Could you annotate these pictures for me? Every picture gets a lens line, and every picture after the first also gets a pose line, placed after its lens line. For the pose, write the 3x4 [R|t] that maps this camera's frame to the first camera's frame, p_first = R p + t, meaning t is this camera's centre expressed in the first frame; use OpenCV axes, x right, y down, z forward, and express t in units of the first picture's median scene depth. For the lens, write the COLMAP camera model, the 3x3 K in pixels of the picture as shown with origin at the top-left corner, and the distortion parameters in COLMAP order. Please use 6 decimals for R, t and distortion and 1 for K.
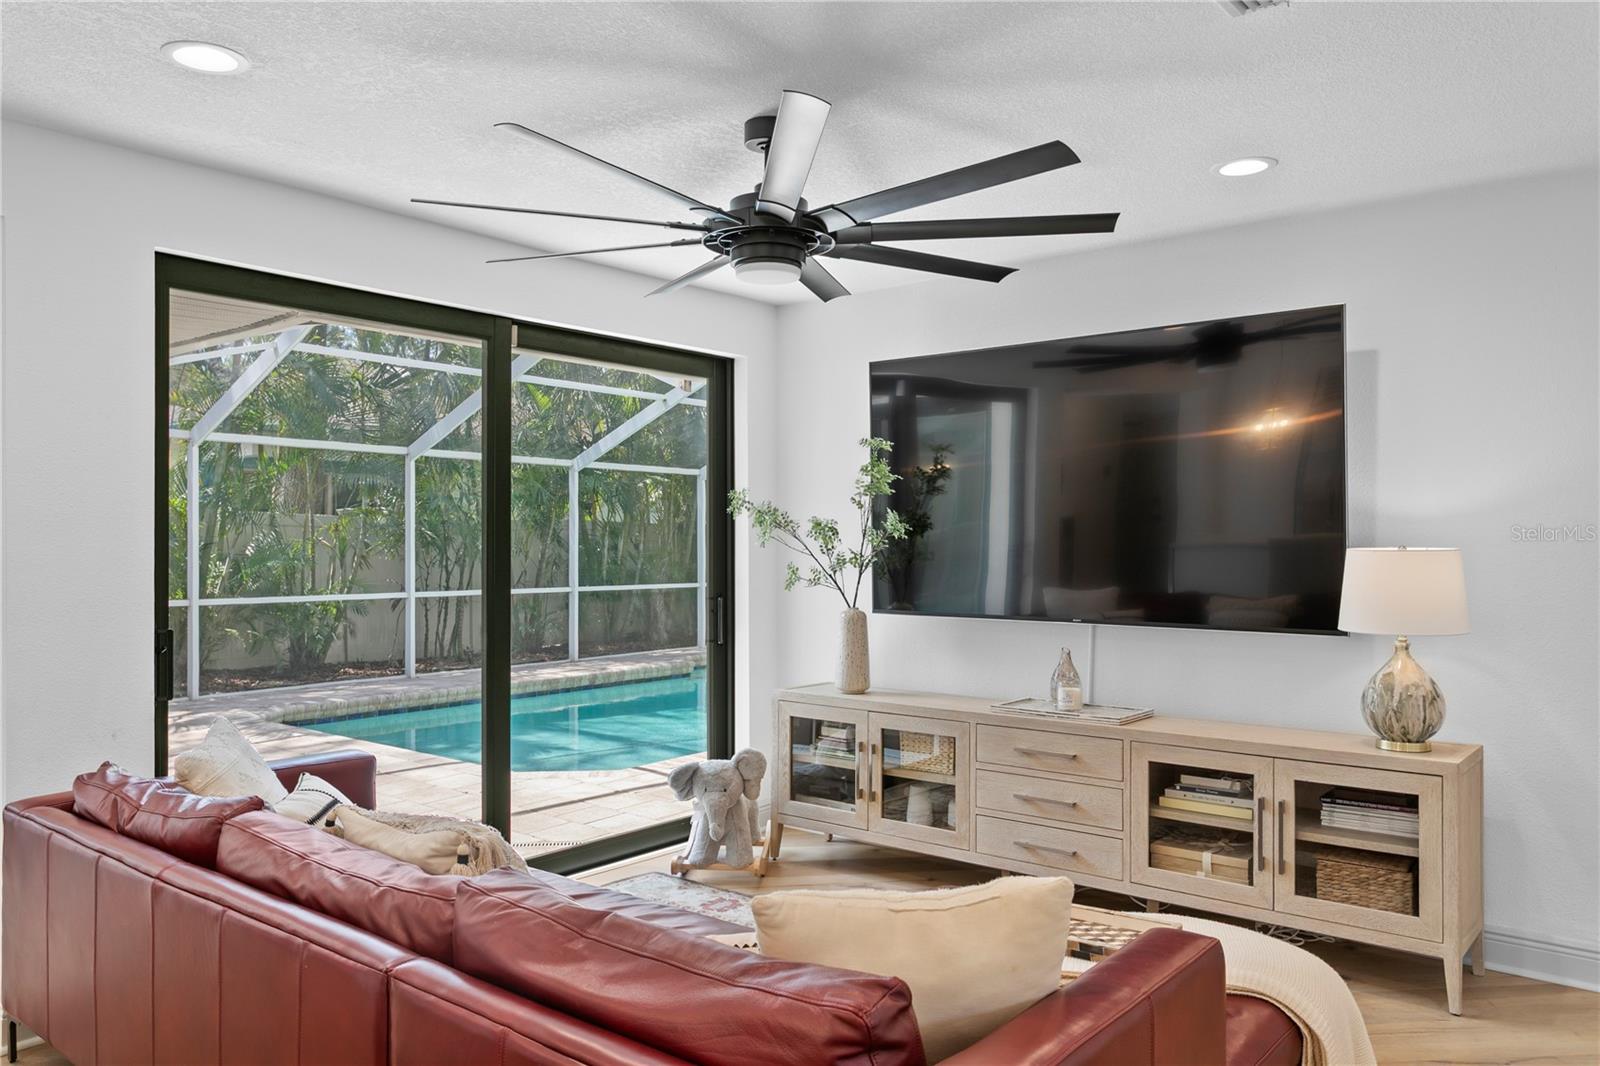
lens RADIAL K [[1150.1, 0, 797.8], [0, 1150.1, 540.6], [0, 0, 1]] dist [0.001672, 0.013178]
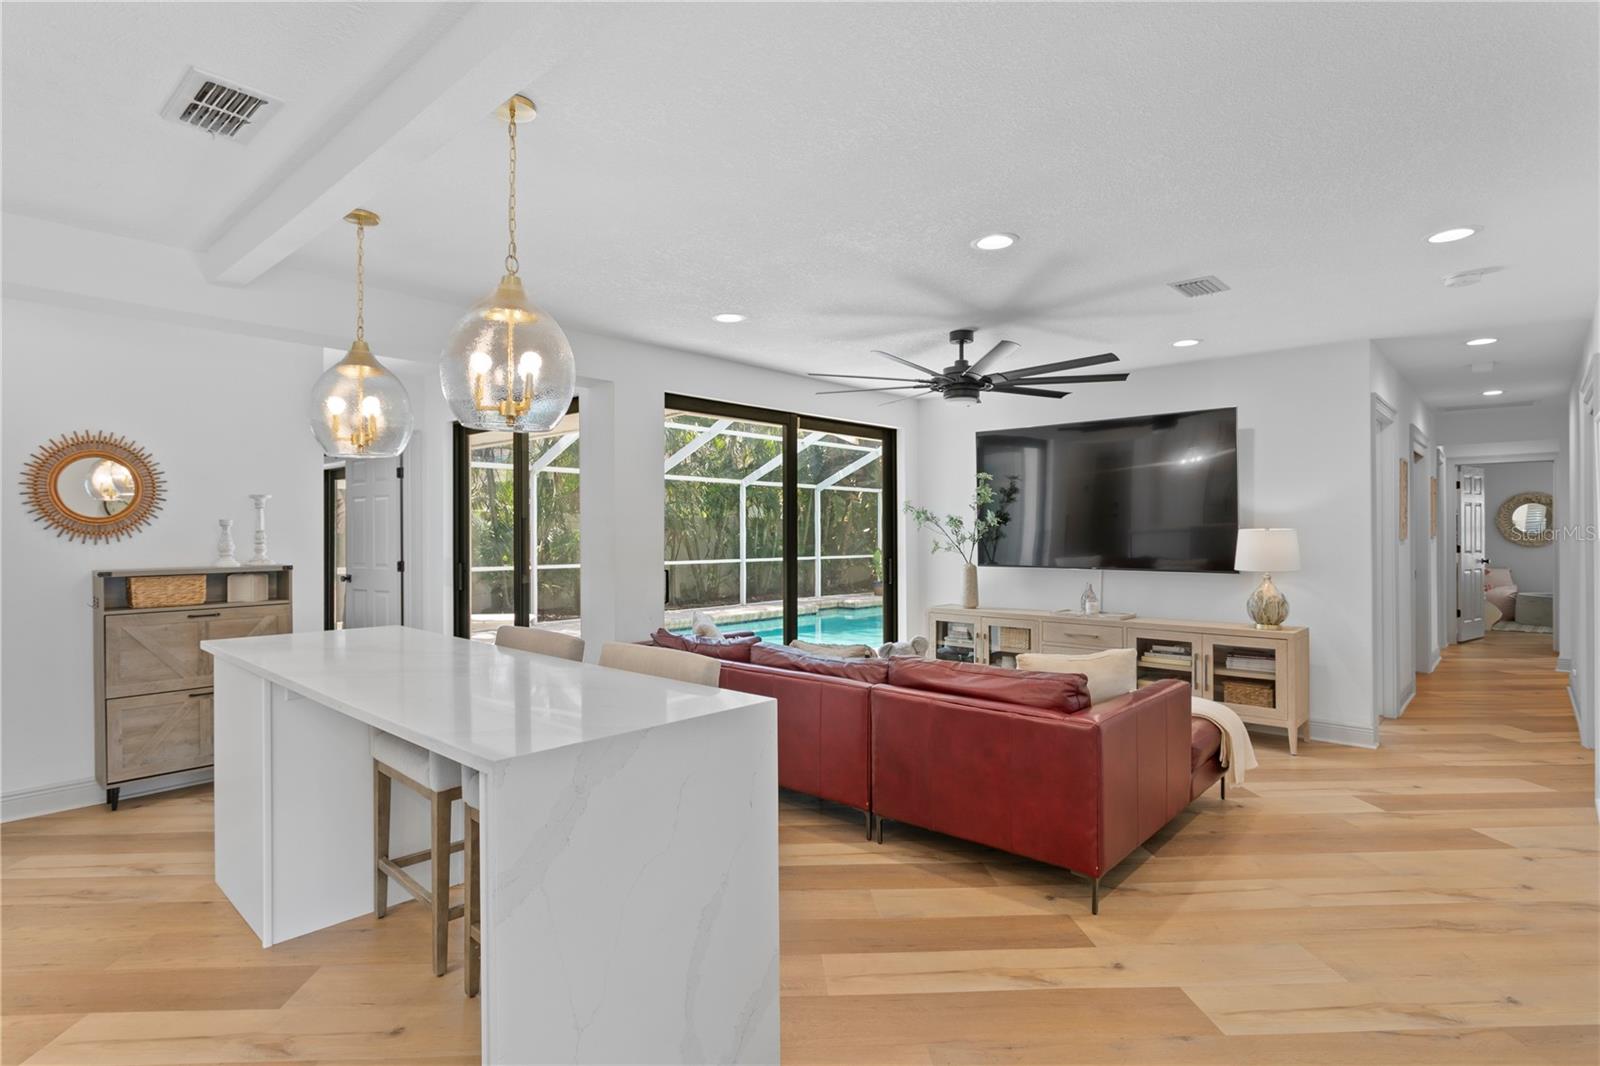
lens RADIAL K [[814.0, 0, 795.1], [0, 814.0, 527.7], [0, 0, 1]] dist [0.001974, -0.000600]
pose [[0.998761, -0.003373, -0.049653, -0.184839], [0.003152, 0.999985, -0.004522, 0.006221], [0.049668, 0.004360, 0.998756, -0.374845]]
